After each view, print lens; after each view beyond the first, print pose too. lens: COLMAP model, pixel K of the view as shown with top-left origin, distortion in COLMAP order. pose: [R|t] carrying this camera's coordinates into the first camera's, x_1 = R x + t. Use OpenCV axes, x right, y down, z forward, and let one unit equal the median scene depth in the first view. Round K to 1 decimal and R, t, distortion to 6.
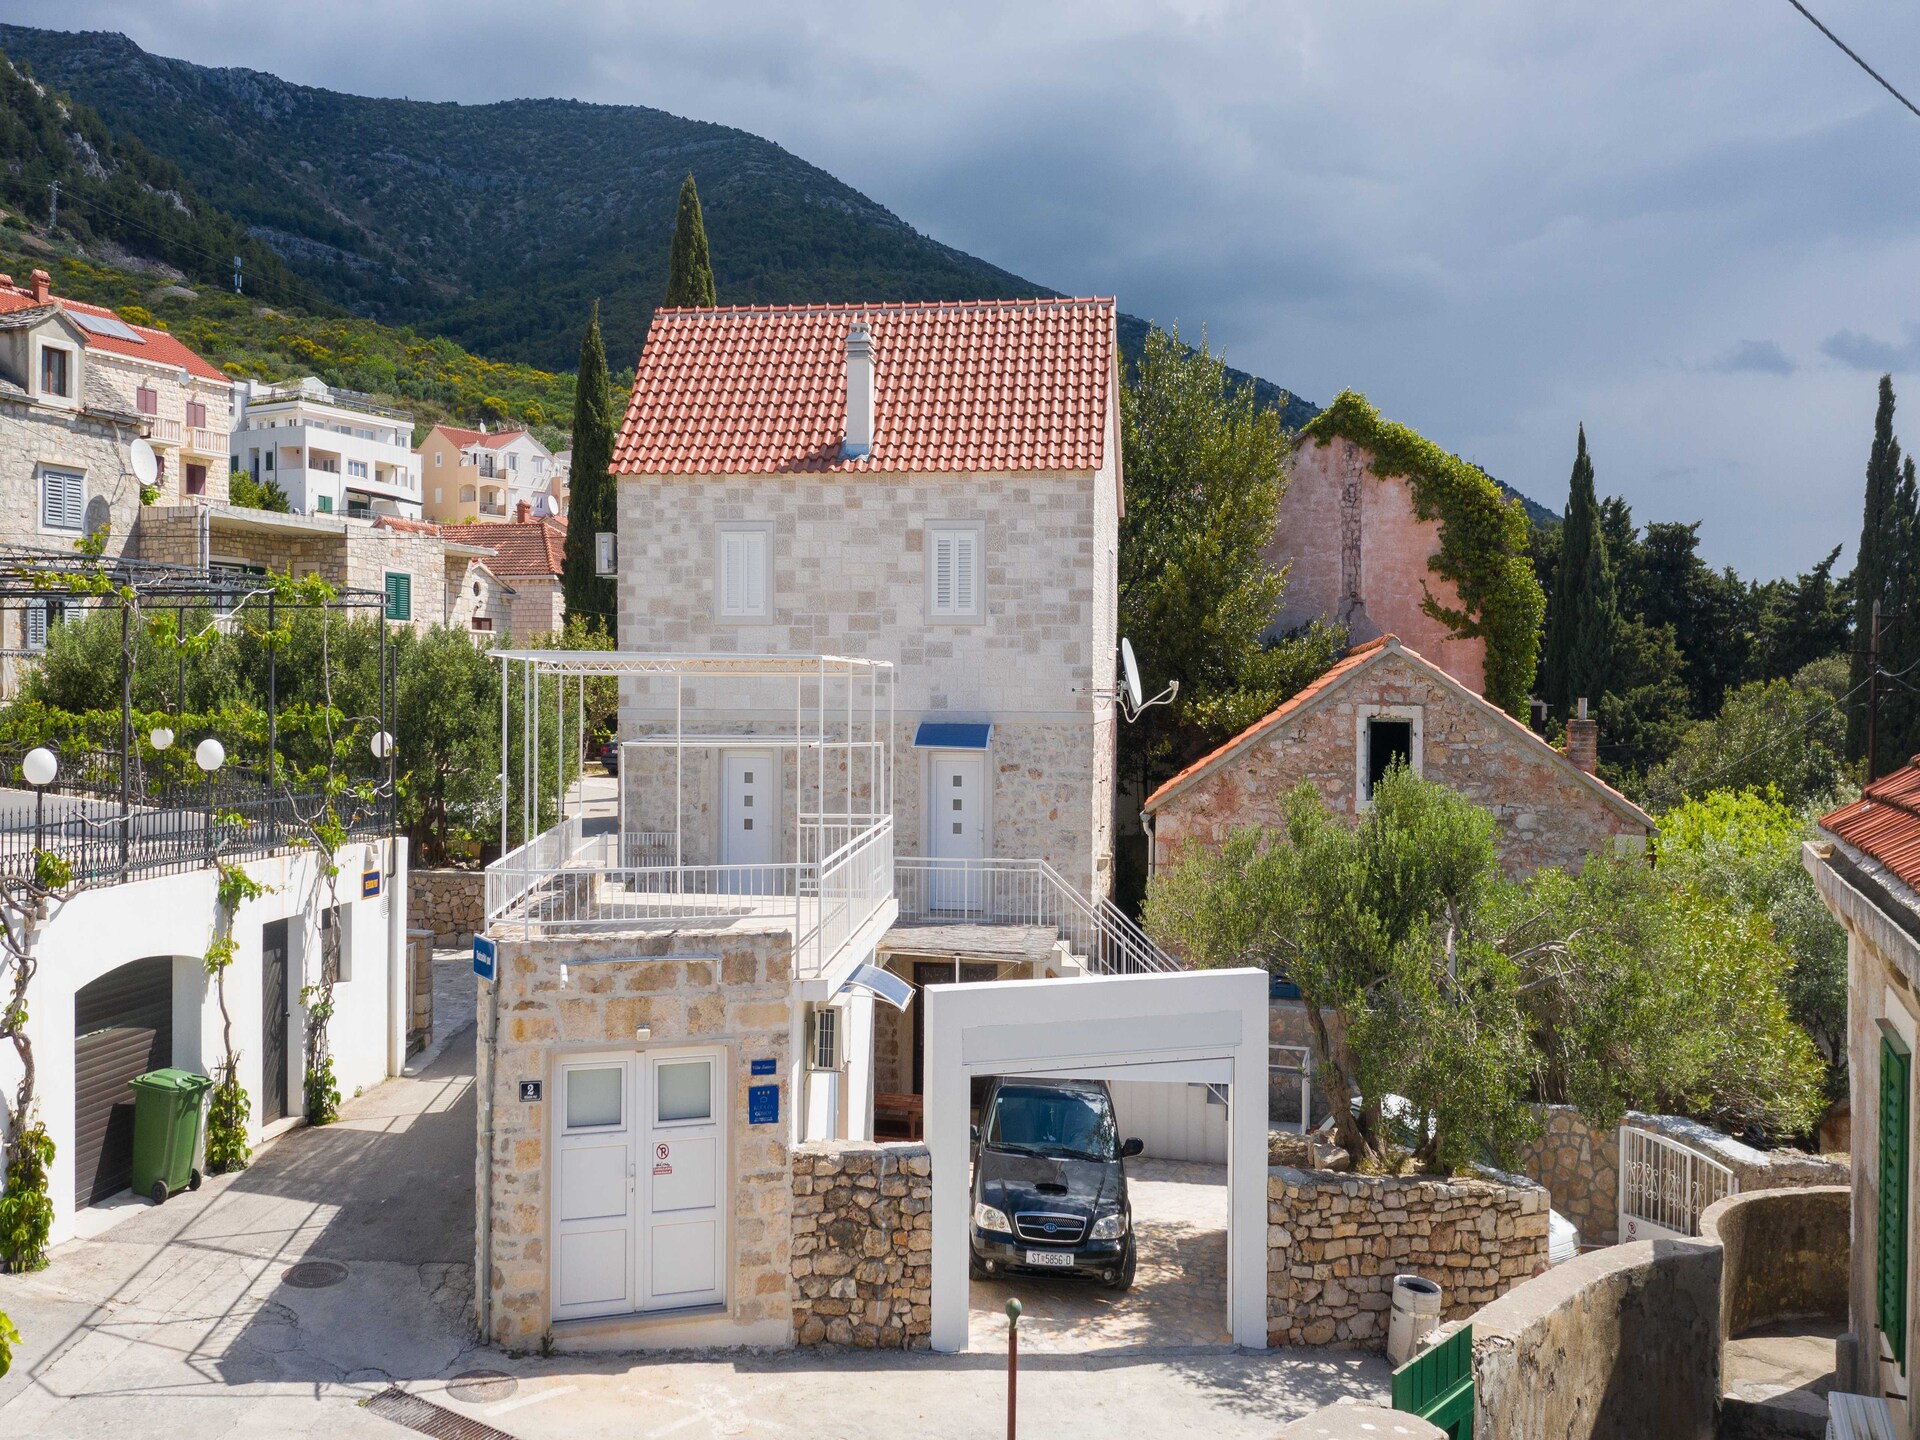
lens RADIAL K [[1540.5, 0, 960.0], [0, 1540.5, 720.0], [0, 0, 1]] dist [0.014271, 0.008666]
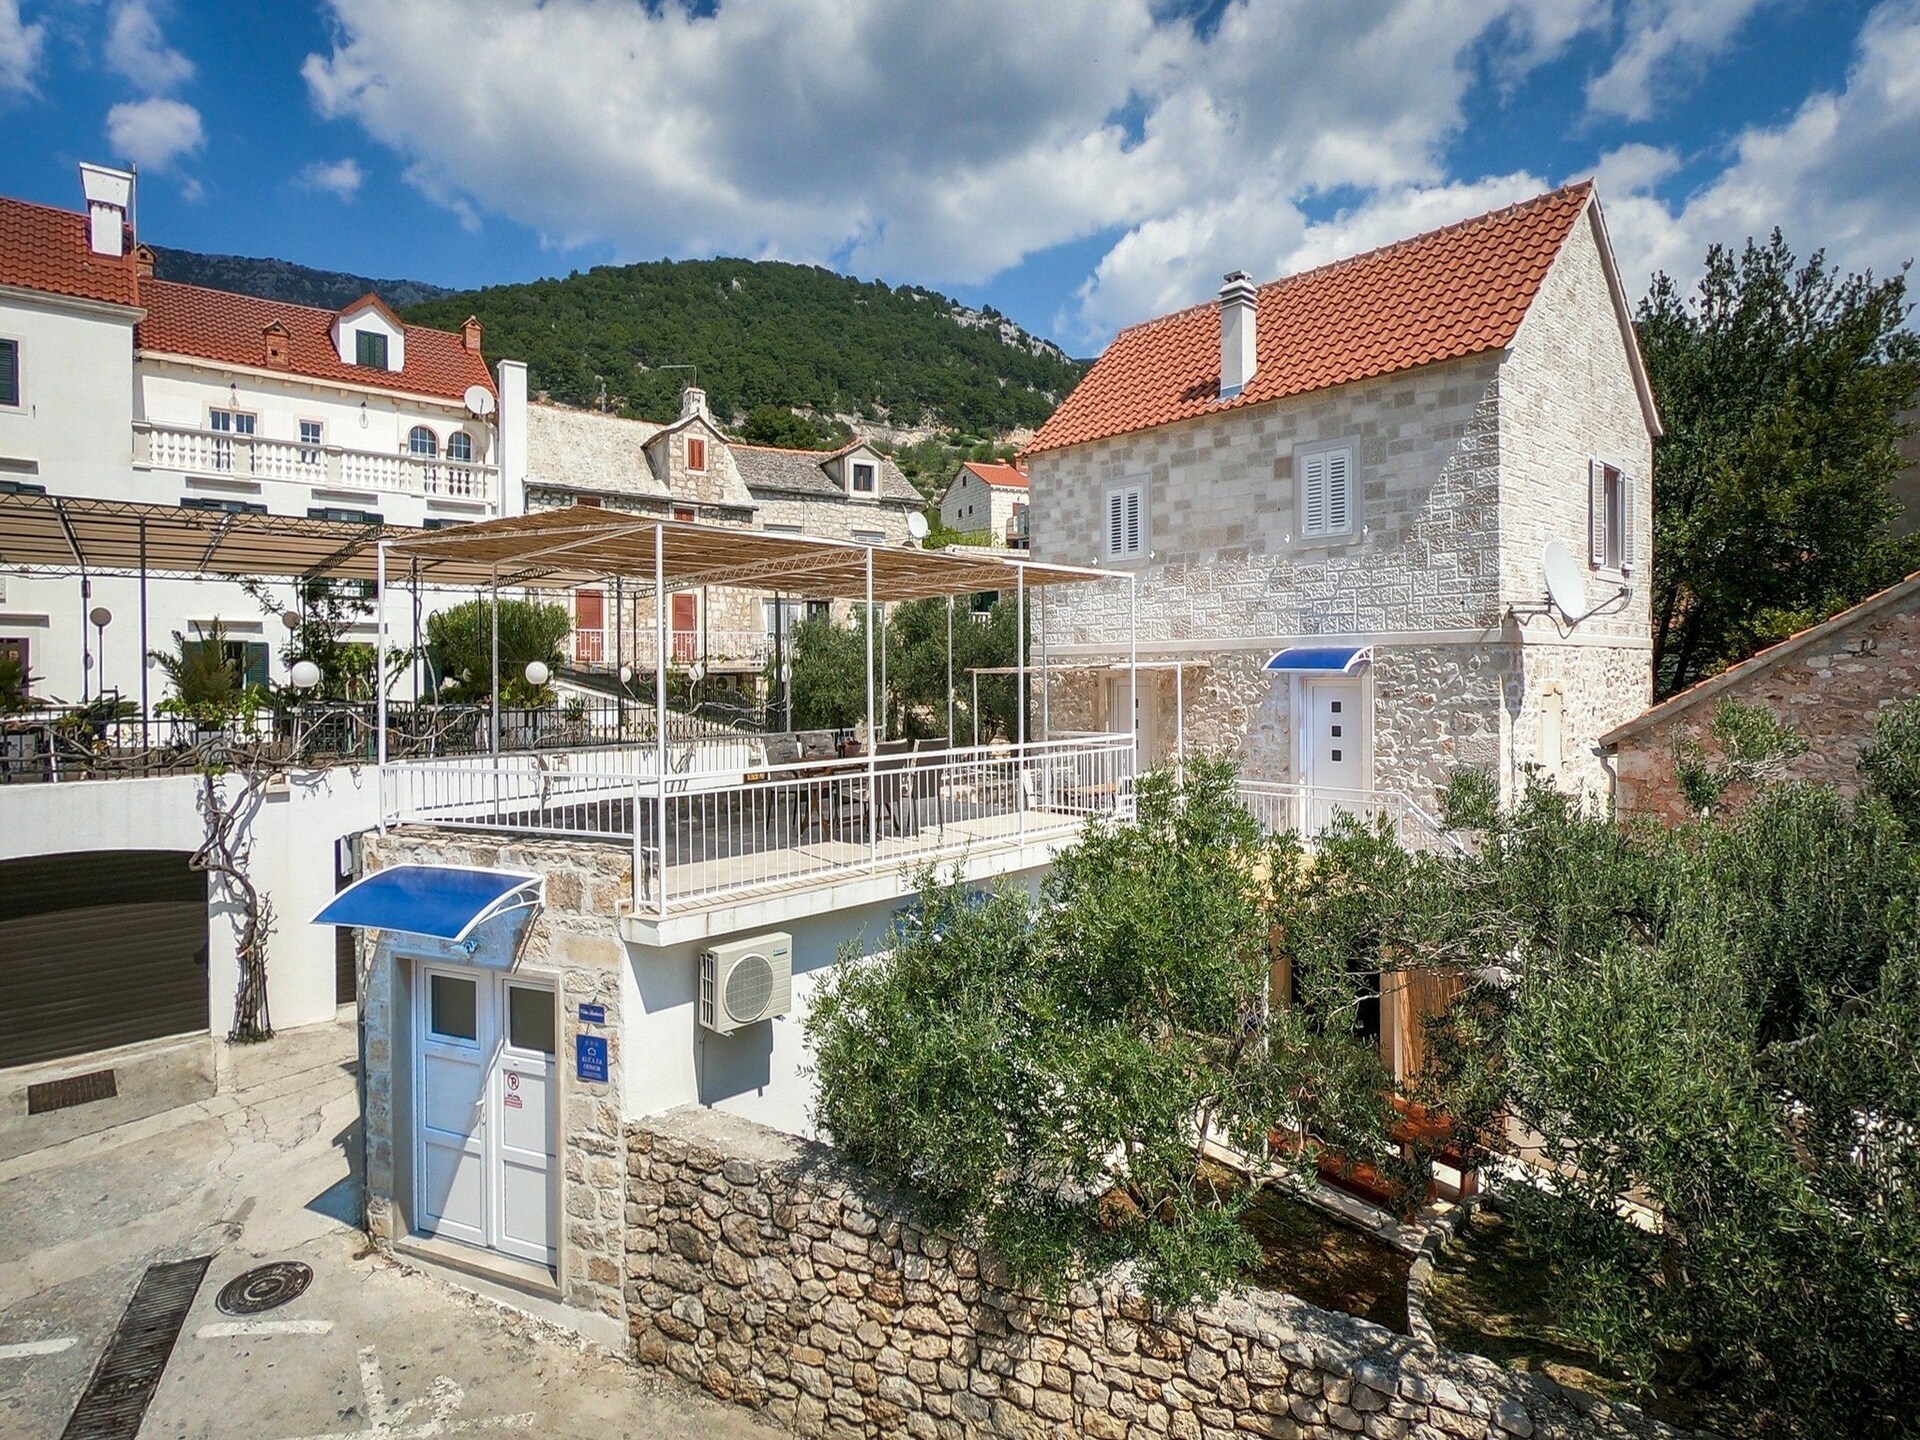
lens RADIAL K [[864.7, 0, 954.2], [0, 864.7, 695.1], [0, 0, 1]] dist [-0.000653, 0.000679]
pose [[0.740097, -0.008330, -0.672449, 0.177397], [0.011696, 0.999931, 0.000486, 0.027248], [0.672398, -0.008224, 0.740144, 0.408072]]
